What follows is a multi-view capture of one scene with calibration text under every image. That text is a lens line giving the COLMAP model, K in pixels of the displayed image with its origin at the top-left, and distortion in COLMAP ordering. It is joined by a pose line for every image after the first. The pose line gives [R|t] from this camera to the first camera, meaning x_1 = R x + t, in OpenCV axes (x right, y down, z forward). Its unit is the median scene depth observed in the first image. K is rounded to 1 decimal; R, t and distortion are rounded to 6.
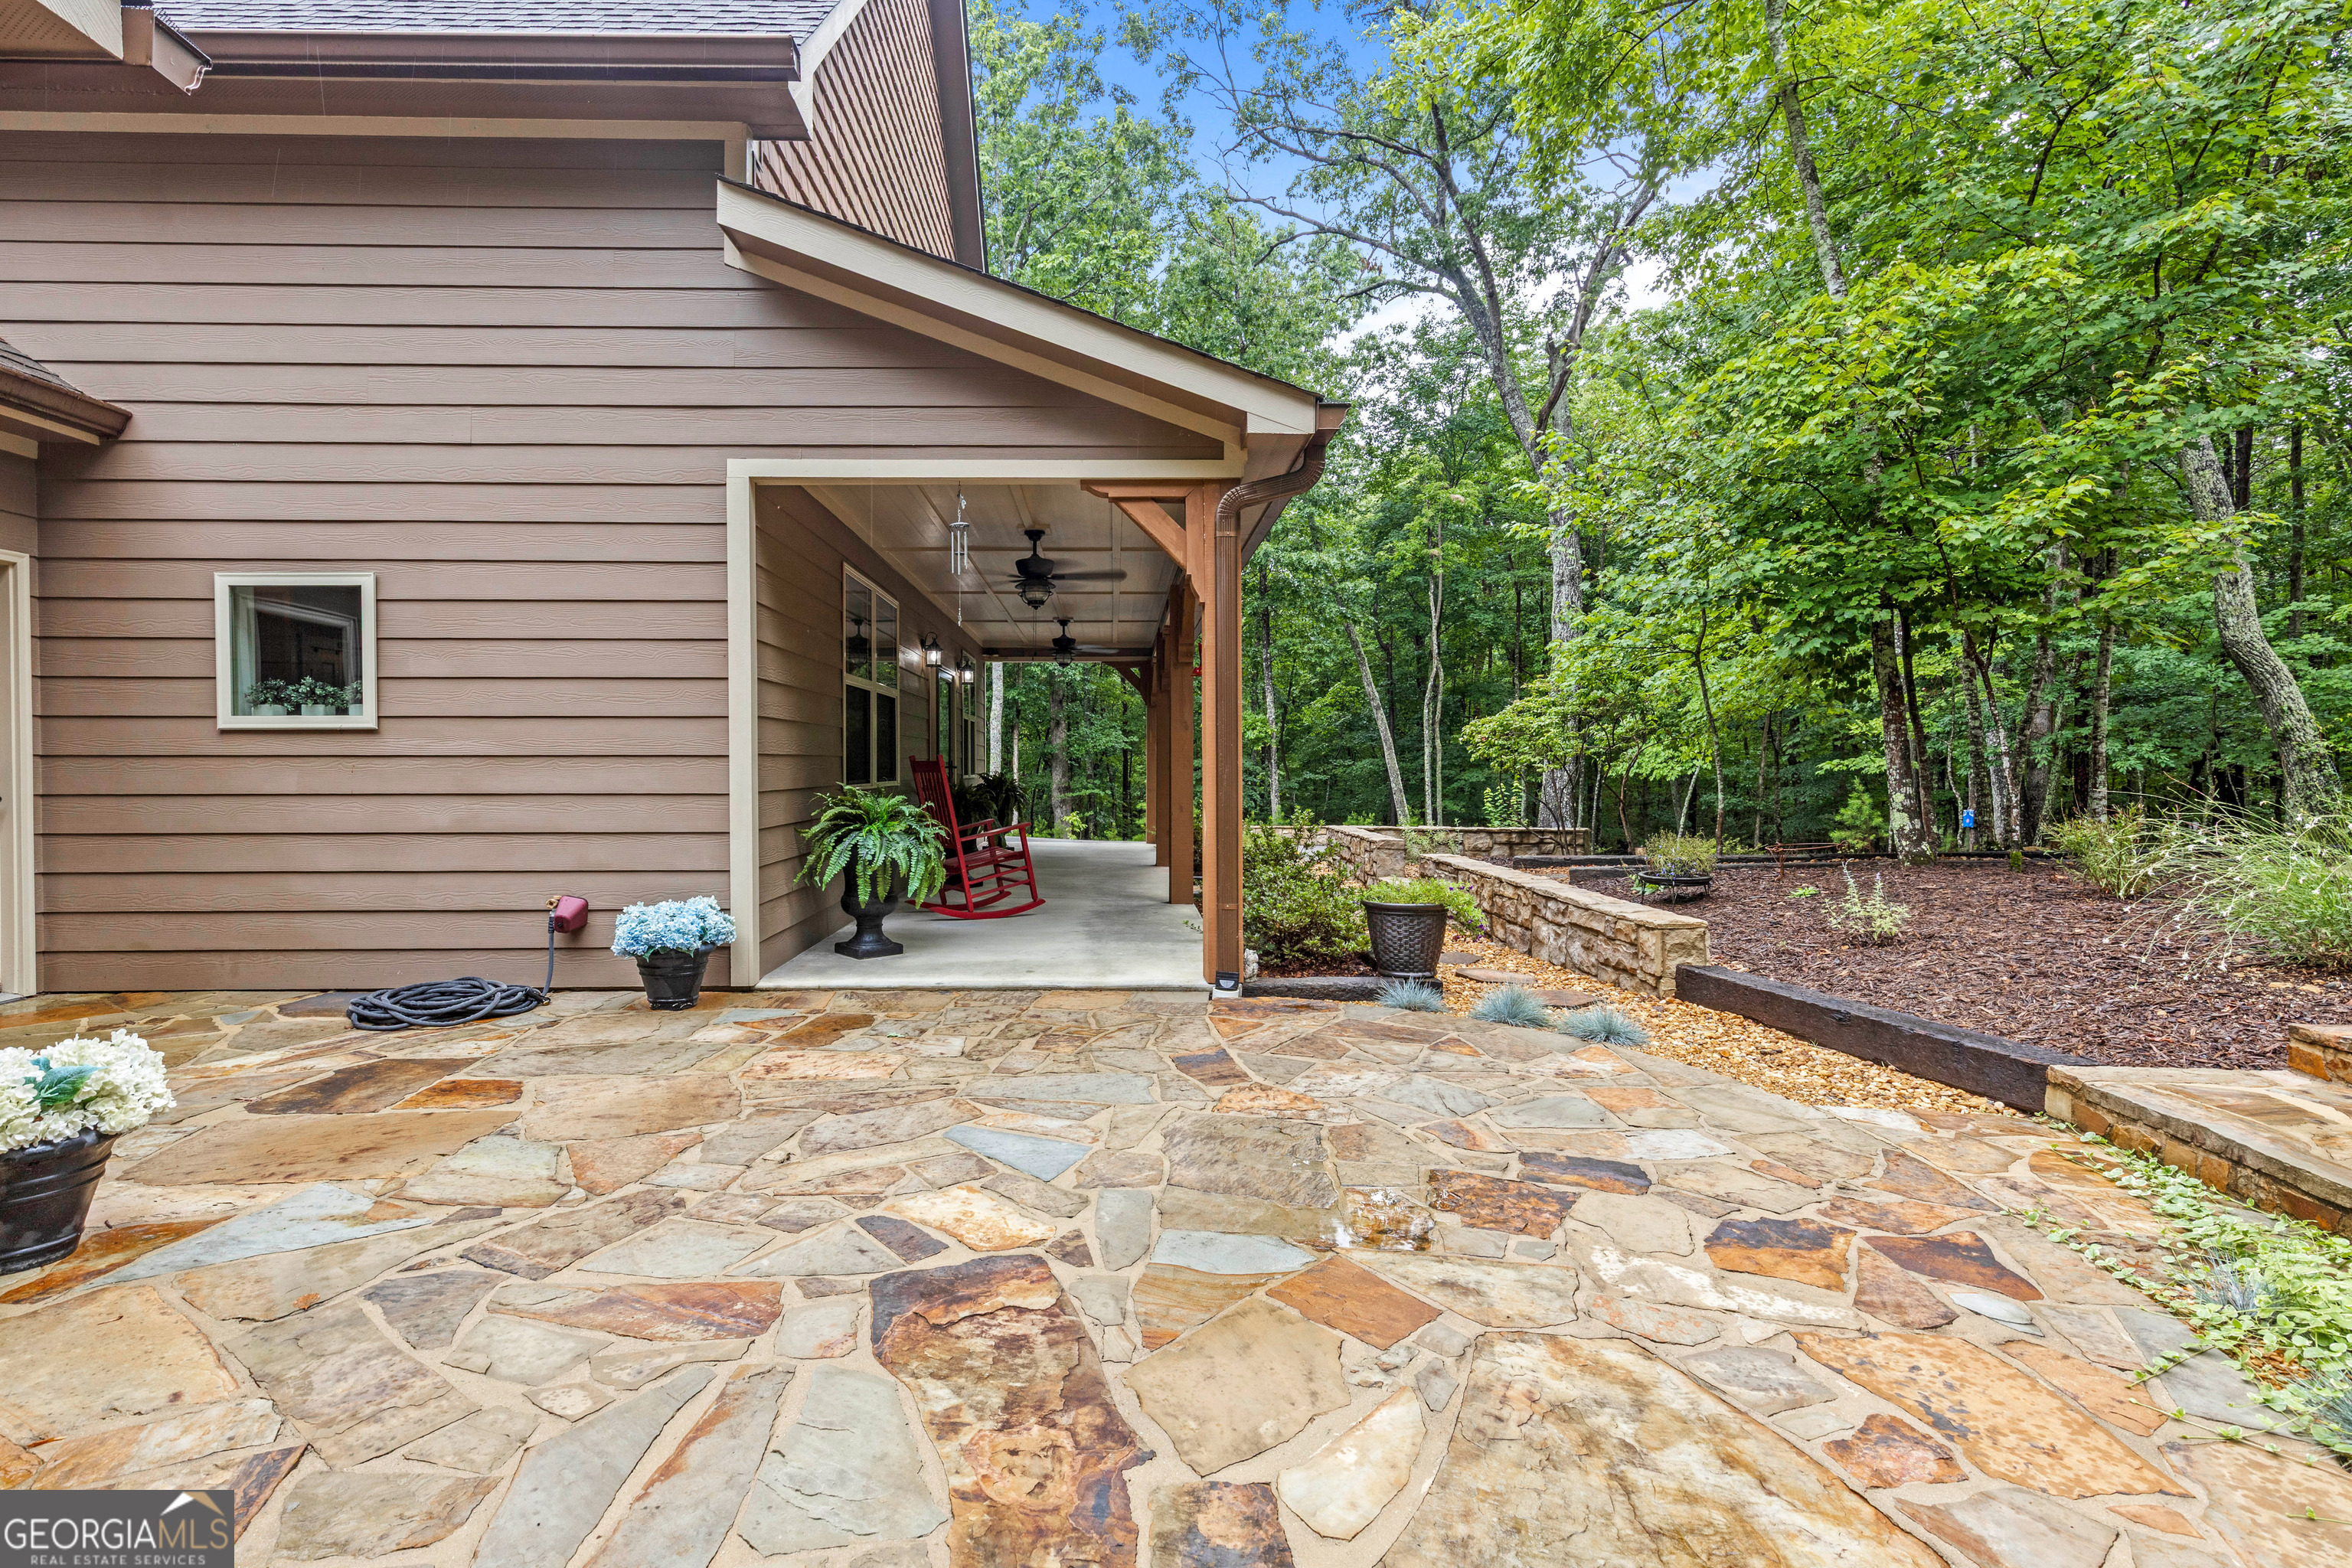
lens RADIAL K [[1075.9, 0, 1153.5], [0, 1075.9, 795.6], [0, 0, 1]] dist [0.004596, -0.000168]
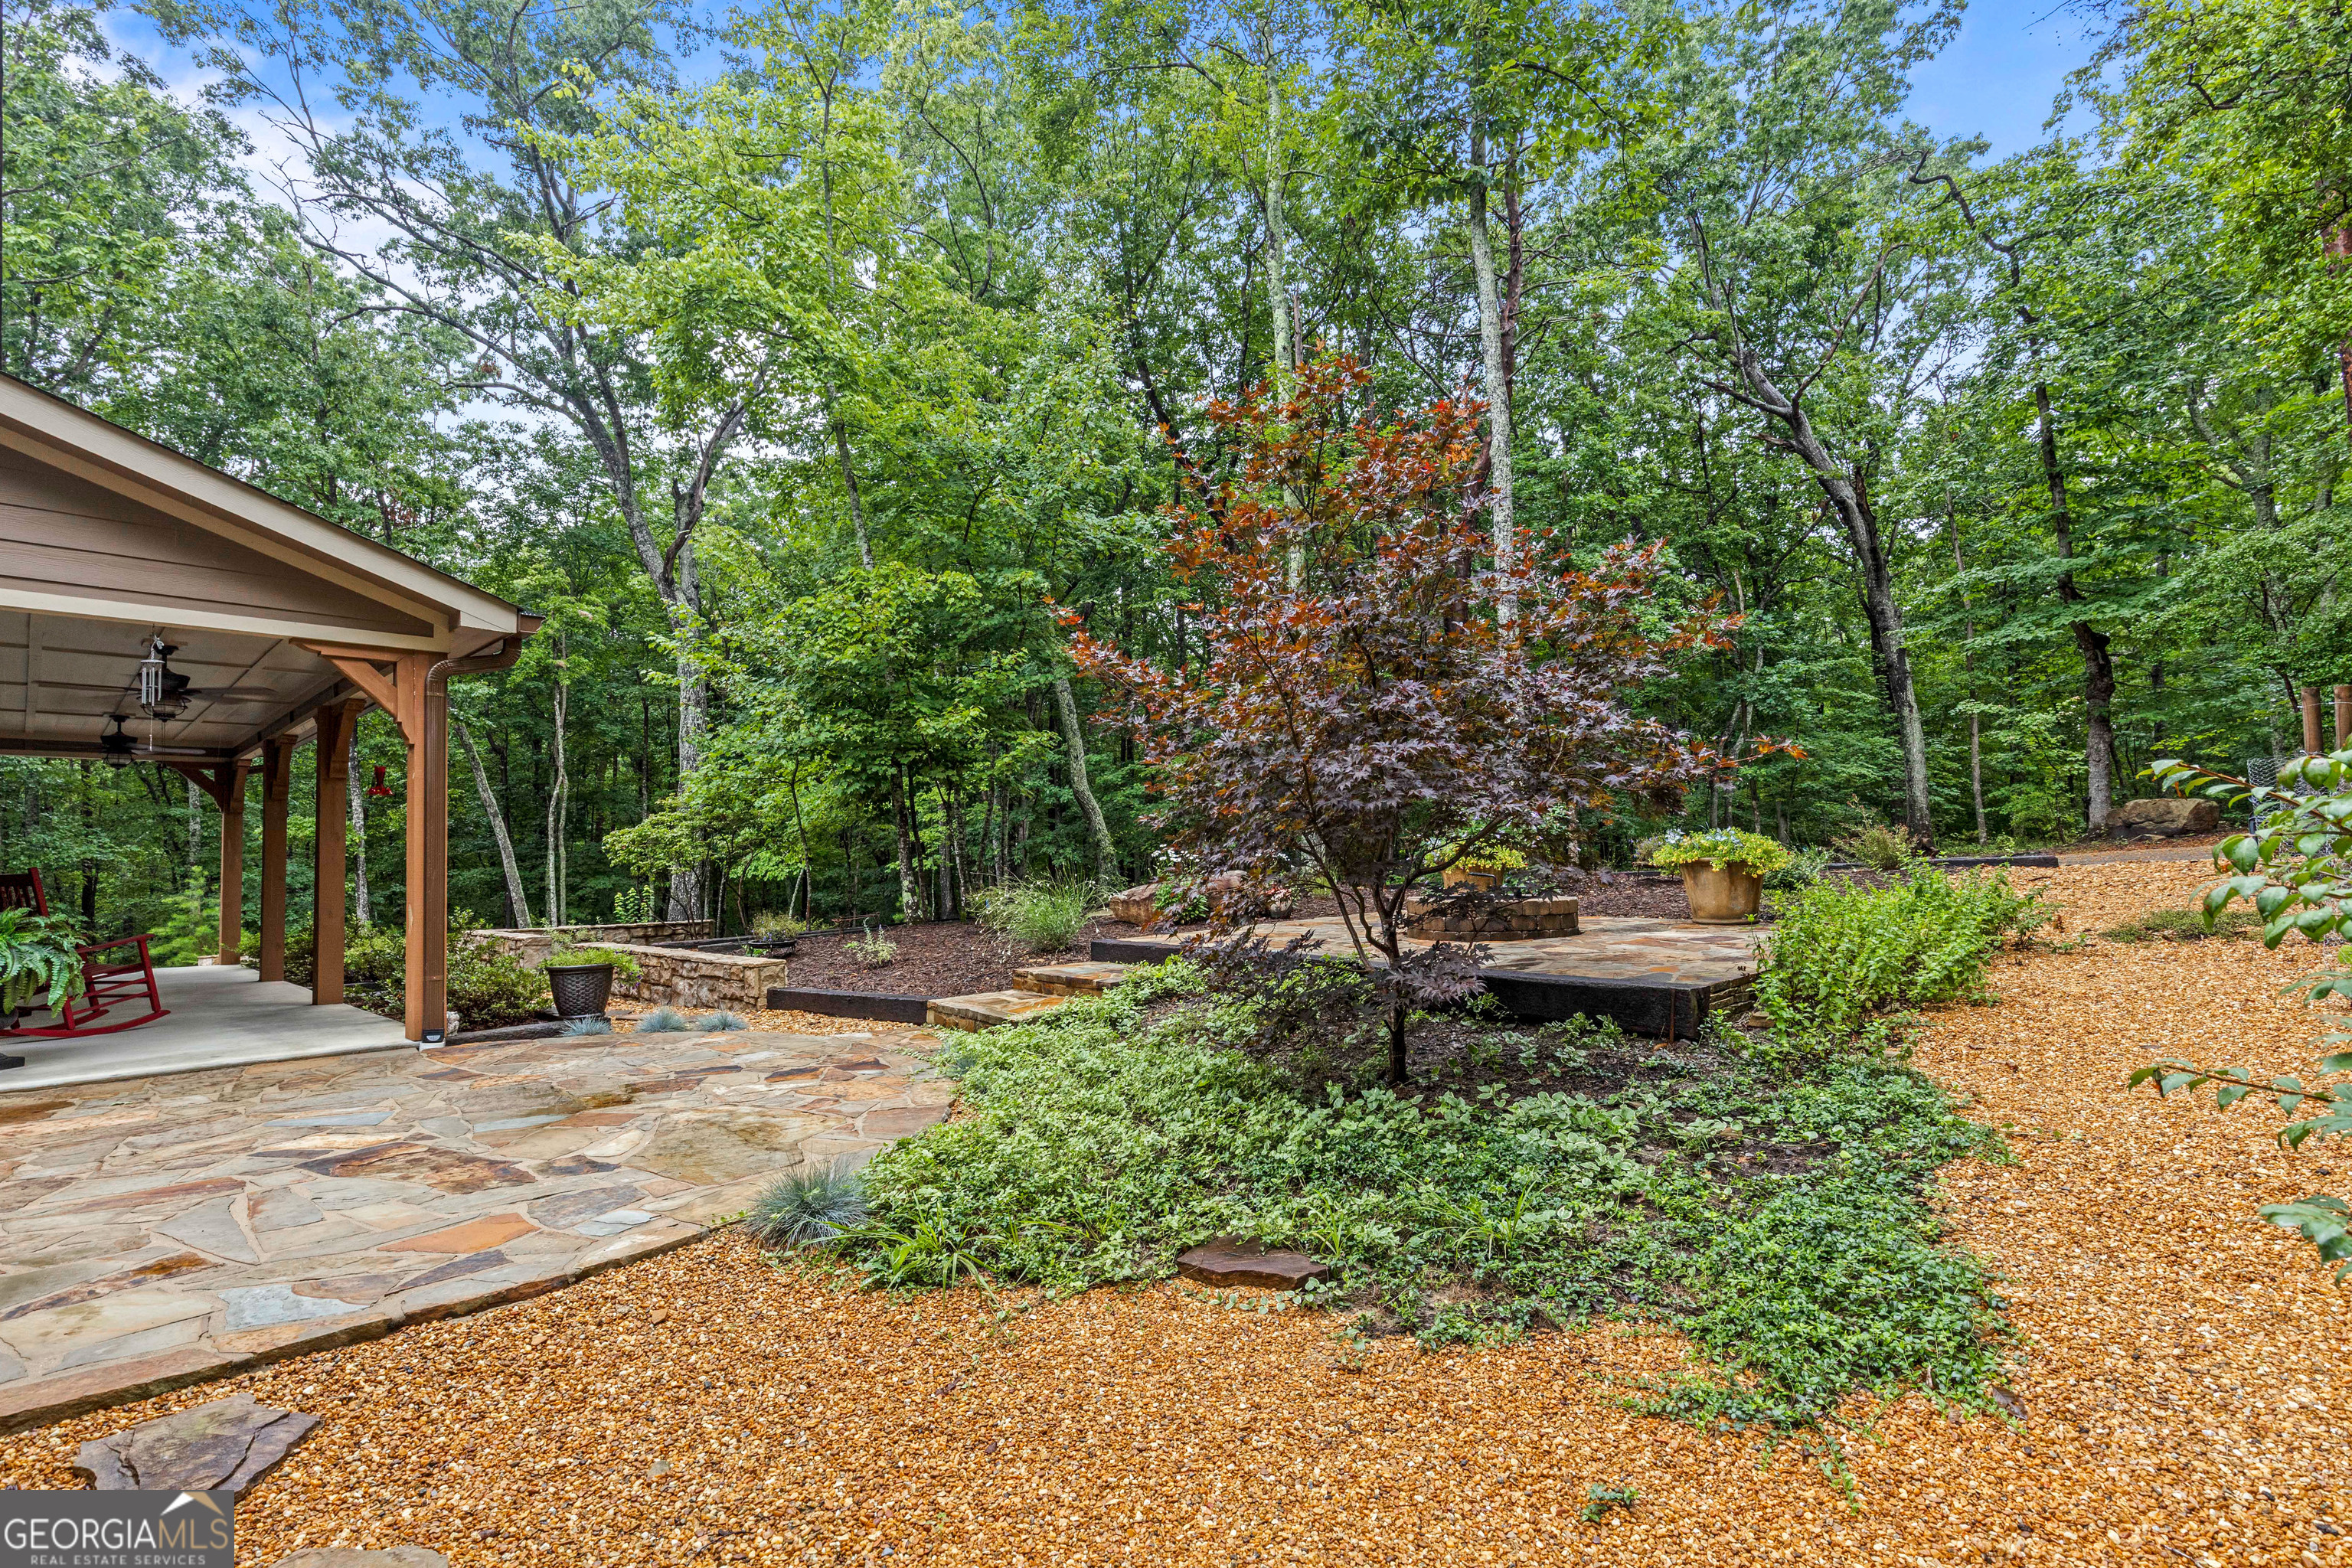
lens RADIAL K [[1075.9, 0, 1153.5], [0, 1075.9, 795.6], [0, 0, 1]] dist [0.004596, -0.000168]
pose [[0.717534, 0.028739, 0.695930, -0.096296], [0.040101, 0.995787, -0.082468, 0.011099], [-0.695368, 0.087081, 0.713359, -0.242182]]
